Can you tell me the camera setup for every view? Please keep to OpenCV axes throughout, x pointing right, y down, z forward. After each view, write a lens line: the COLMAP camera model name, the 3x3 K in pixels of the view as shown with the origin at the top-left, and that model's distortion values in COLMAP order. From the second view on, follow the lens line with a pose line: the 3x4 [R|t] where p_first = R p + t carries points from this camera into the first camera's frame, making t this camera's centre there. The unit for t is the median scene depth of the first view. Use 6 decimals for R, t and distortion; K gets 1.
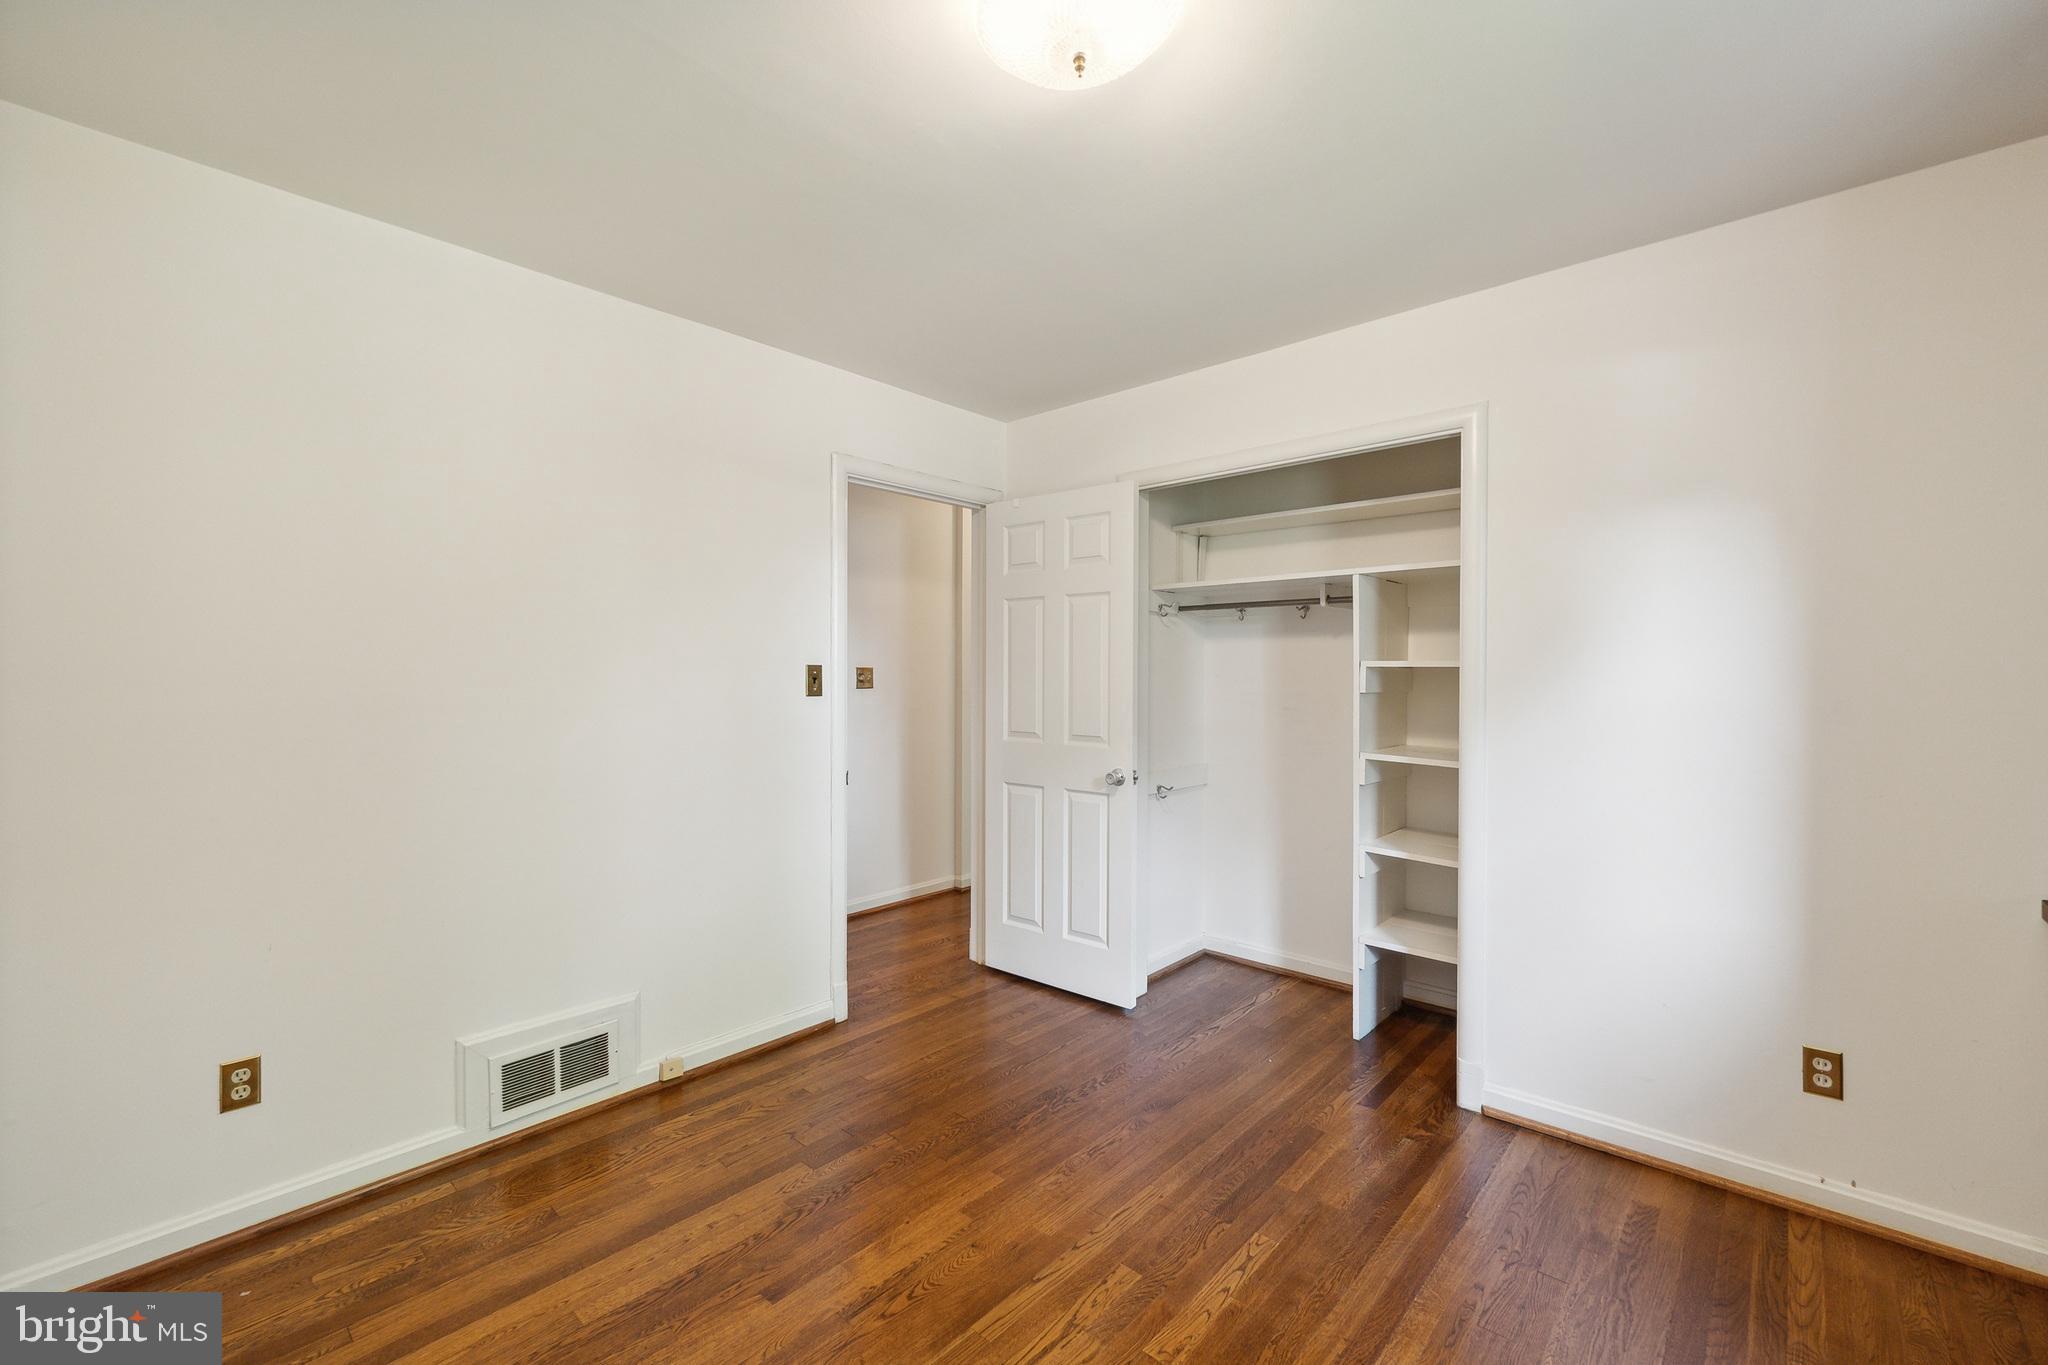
lens RADIAL K [[850.0, 0, 1013.4], [0, 850.0, 682.9], [0, 0, 1]] dist [-0.003374, -0.000572]
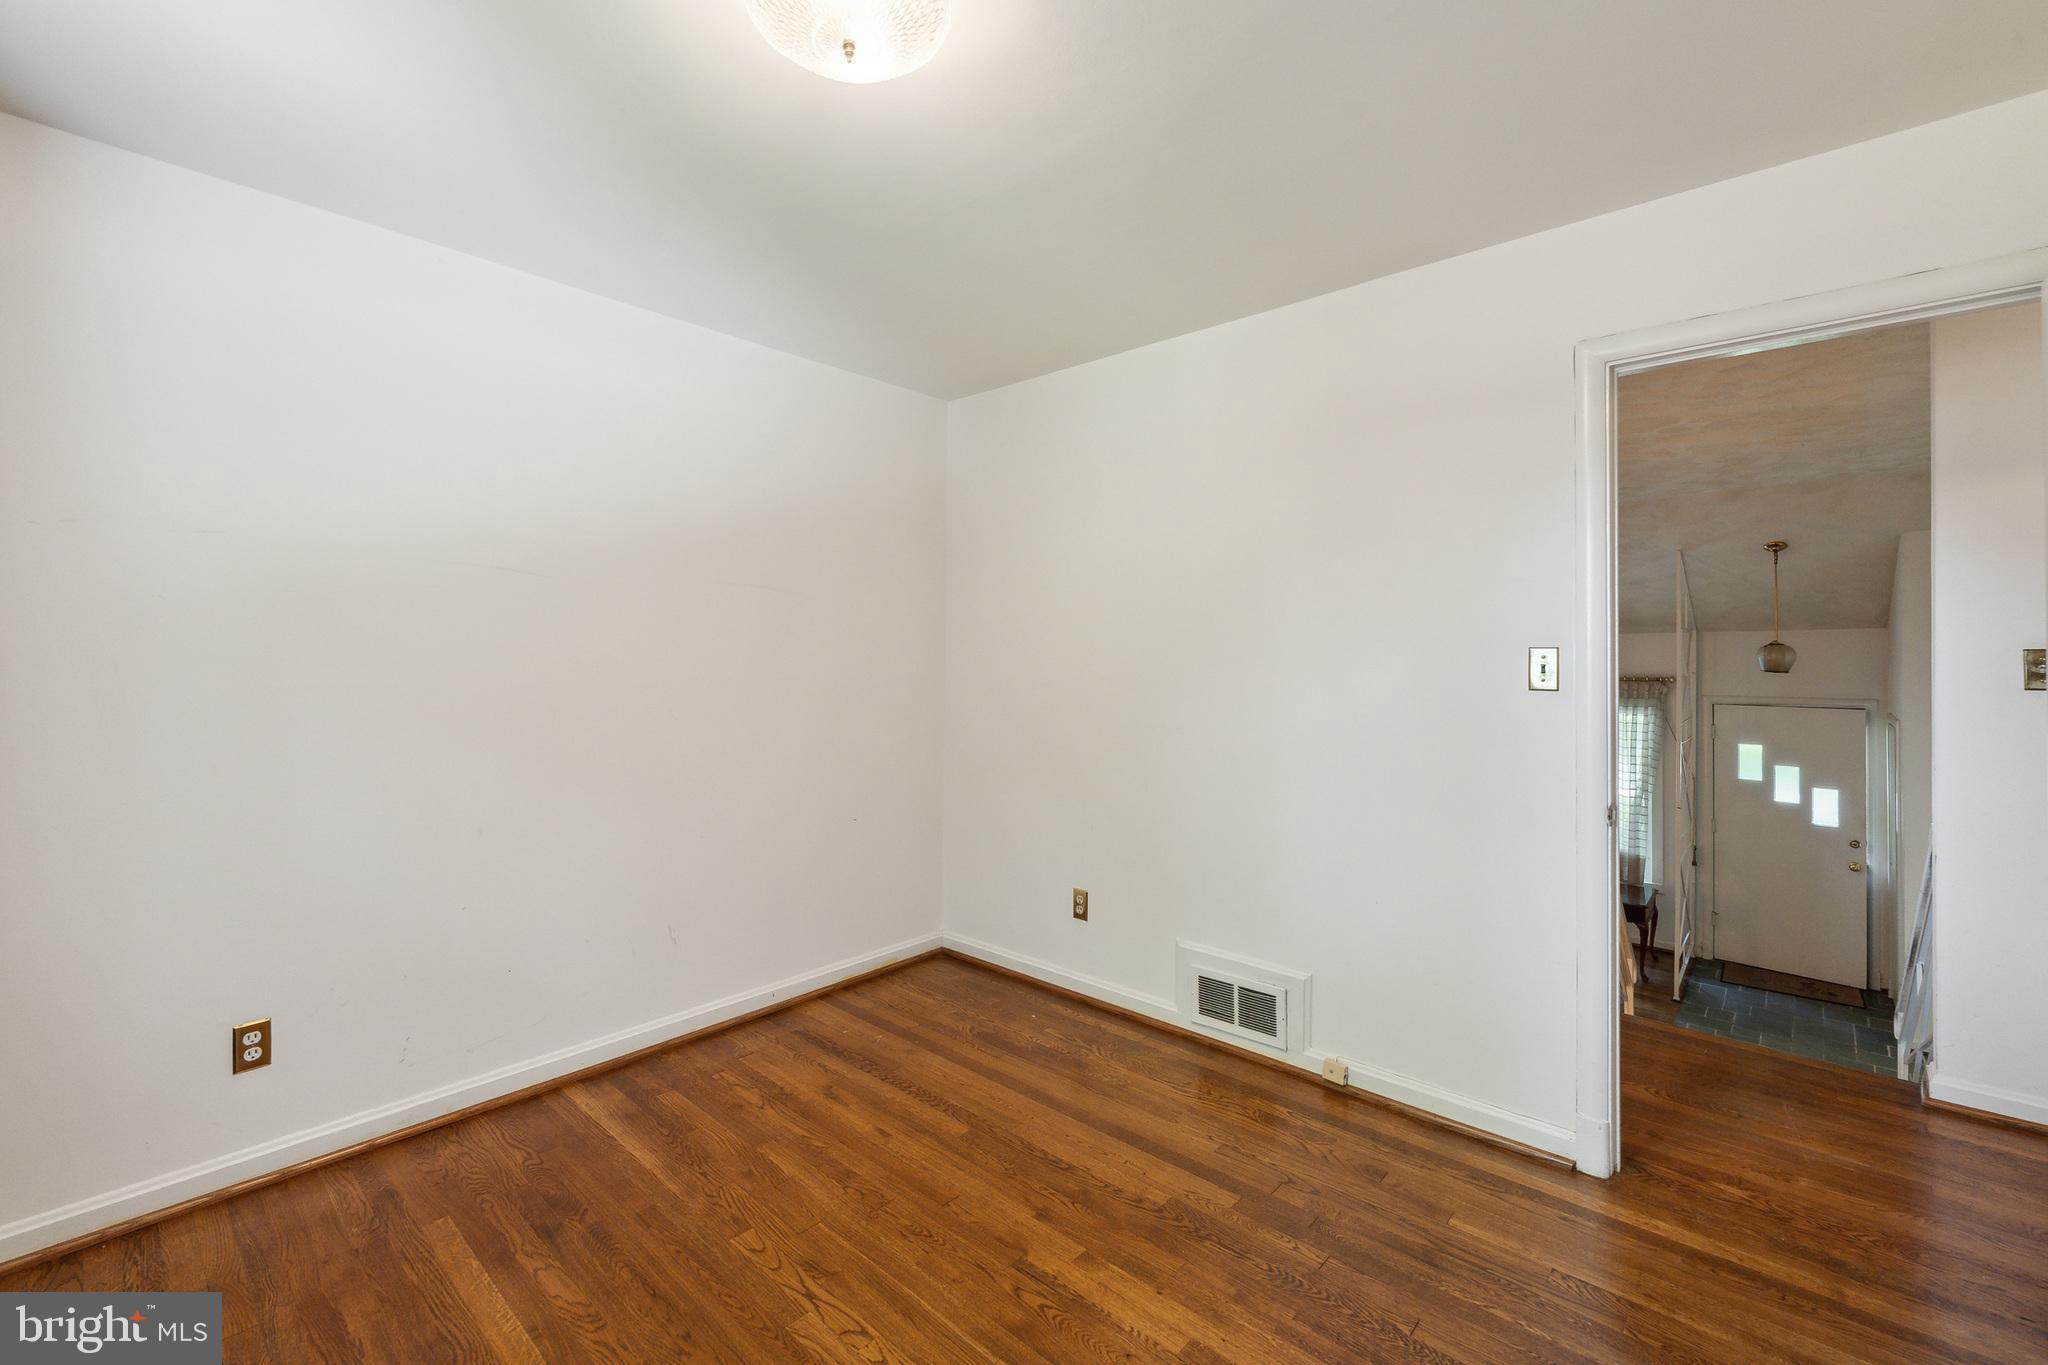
lens RADIAL K [[851.9, 0, 1023.5], [0, 851.9, 663.4], [0, 0, 1]] dist [0.000730, -0.000307]
pose [[0.009756, 0.000703, -0.999952, 0.611319], [-0.019216, 0.999815, 0.000515, 0.002581], [0.999768, 0.019210, 0.009768, 0.702546]]
